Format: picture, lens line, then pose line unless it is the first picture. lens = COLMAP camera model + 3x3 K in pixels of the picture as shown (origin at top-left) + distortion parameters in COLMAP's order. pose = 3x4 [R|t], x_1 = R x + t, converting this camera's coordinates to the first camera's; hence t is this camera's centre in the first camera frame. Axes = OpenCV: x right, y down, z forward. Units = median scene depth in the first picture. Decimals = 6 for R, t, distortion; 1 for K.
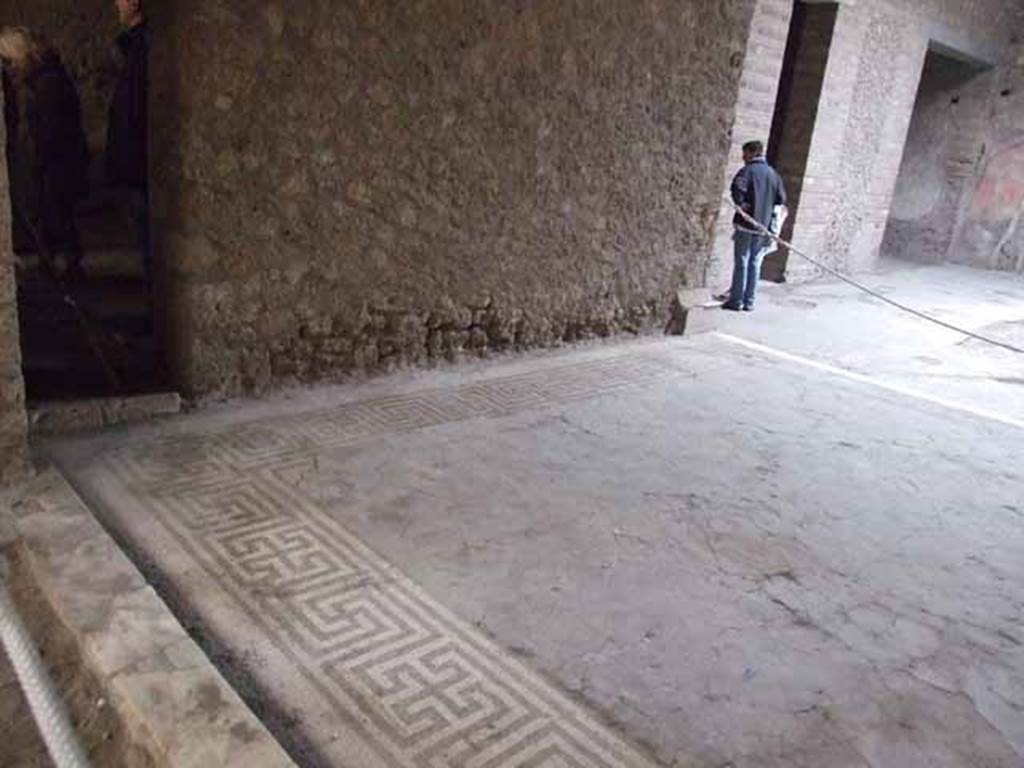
lens RADIAL K [[797.7, 0, 515.6], [0, 797.7, 374.2], [0, 0, 1]] dist [-0.045154, 0.036053]
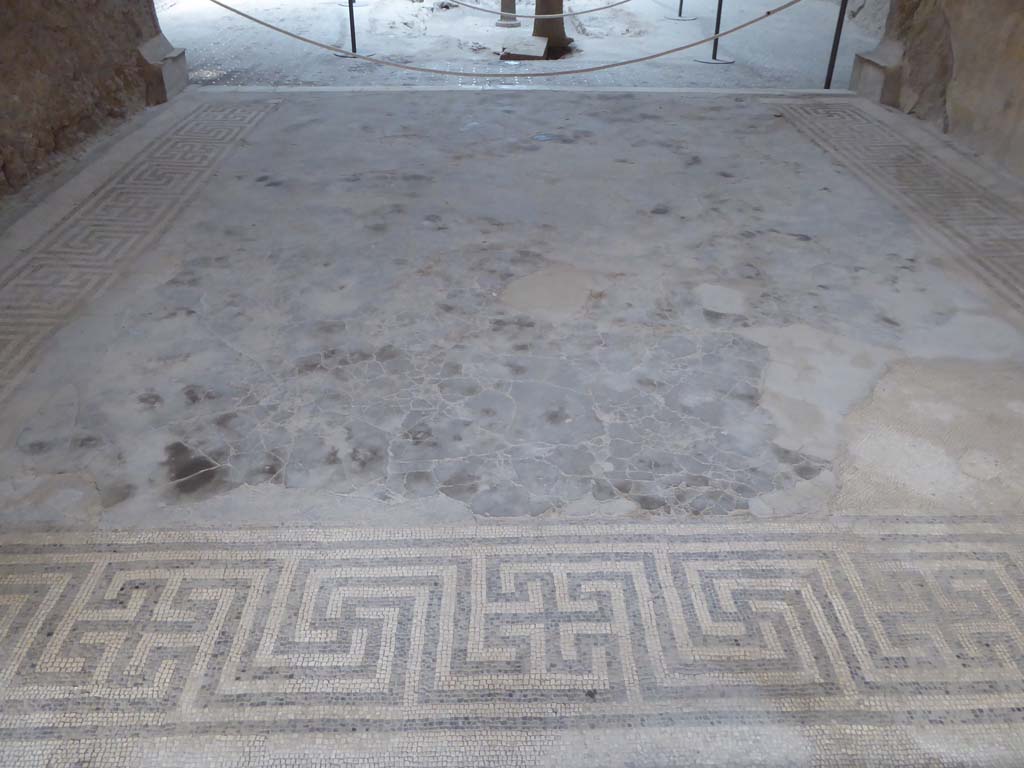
lens RADIAL K [[775.3, 0, 513.7], [0, 775.3, 385.2], [0, 0, 1]] dist [-0.035744, -0.012059]
pose [[0.661481, -0.497038, 0.561601, -0.144432], [0.274830, 0.857401, 0.435123, -0.044511], [-0.697790, -0.133481, 0.703756, 0.172162]]
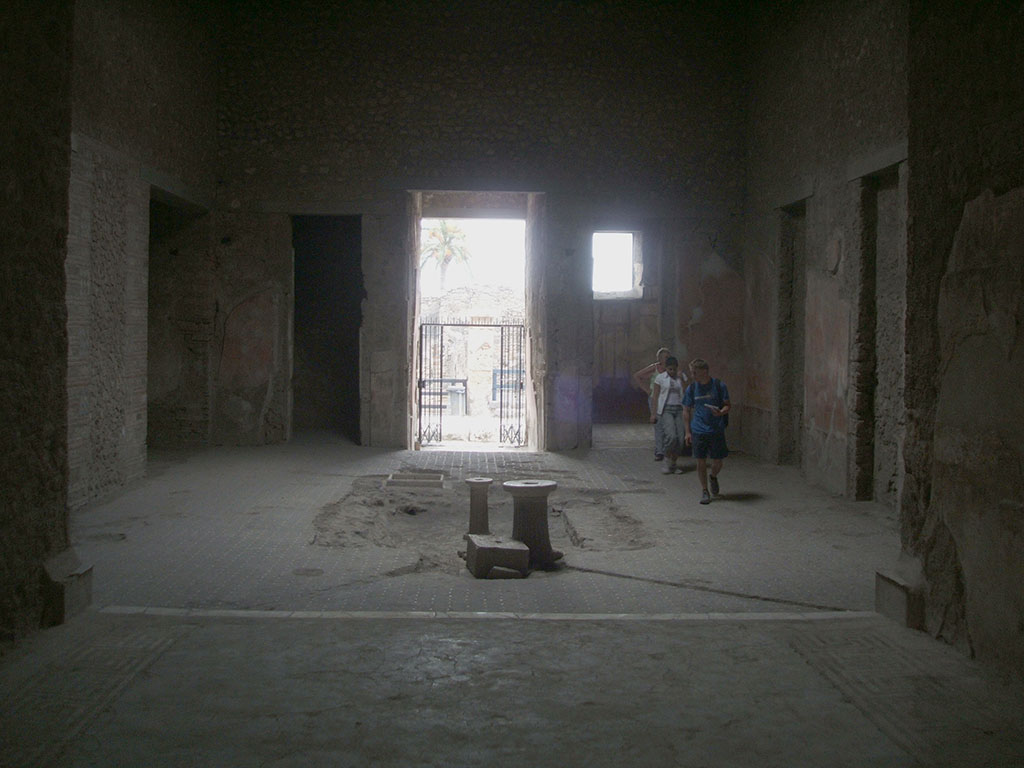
lens RADIAL K [[1143.5, 0, 511.1], [0, 1143.5, 378.7], [0, 0, 1]] dist [-0.150896, 0.000000]
pose [[0.661748, -0.123056, 0.739559, -0.222526], [0.276014, 0.957143, -0.087714, -0.063366], [-0.697070, 0.262173, 0.667352, 0.045923]]
